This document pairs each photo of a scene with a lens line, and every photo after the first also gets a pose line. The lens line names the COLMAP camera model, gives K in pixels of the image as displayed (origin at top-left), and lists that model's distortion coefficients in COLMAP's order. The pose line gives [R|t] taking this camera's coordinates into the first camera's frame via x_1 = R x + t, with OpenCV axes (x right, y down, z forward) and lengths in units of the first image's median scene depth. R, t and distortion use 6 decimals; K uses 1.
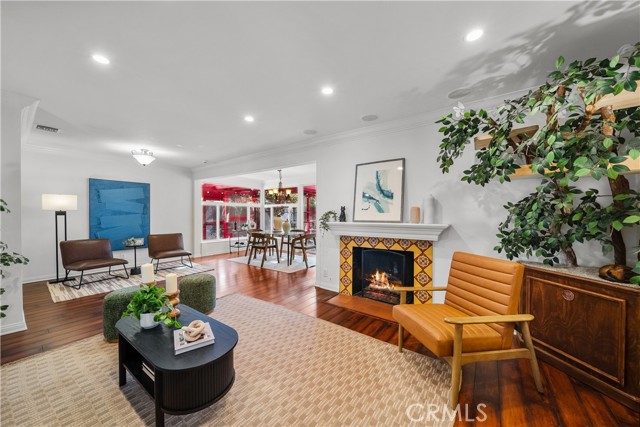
lens RADIAL K [[232.1, 0, 324.1], [0, 232.1, 213.2], [0, 0, 1]] dist [-0.007539, -0.000233]
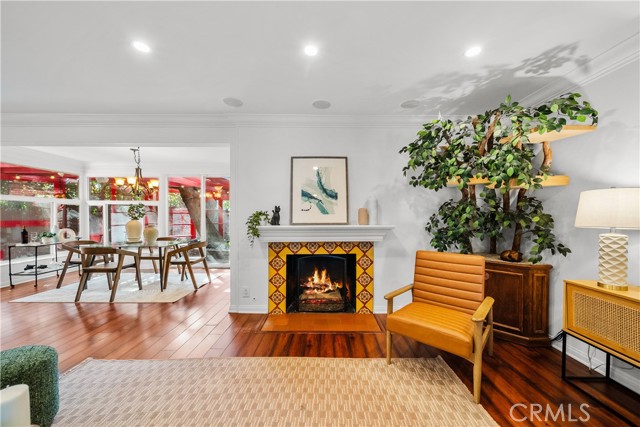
lens RADIAL K [[233.4, 0, 326.1], [0, 233.4, 215.9], [0, 0, 1]] dist [-0.003184, -0.000236]
pose [[0.803123, -0.002063, 0.595810, -0.278220], [-0.001317, 0.999985, 0.005237, 0.000565], [-0.595812, -0.004991, 0.803109, 0.258134]]
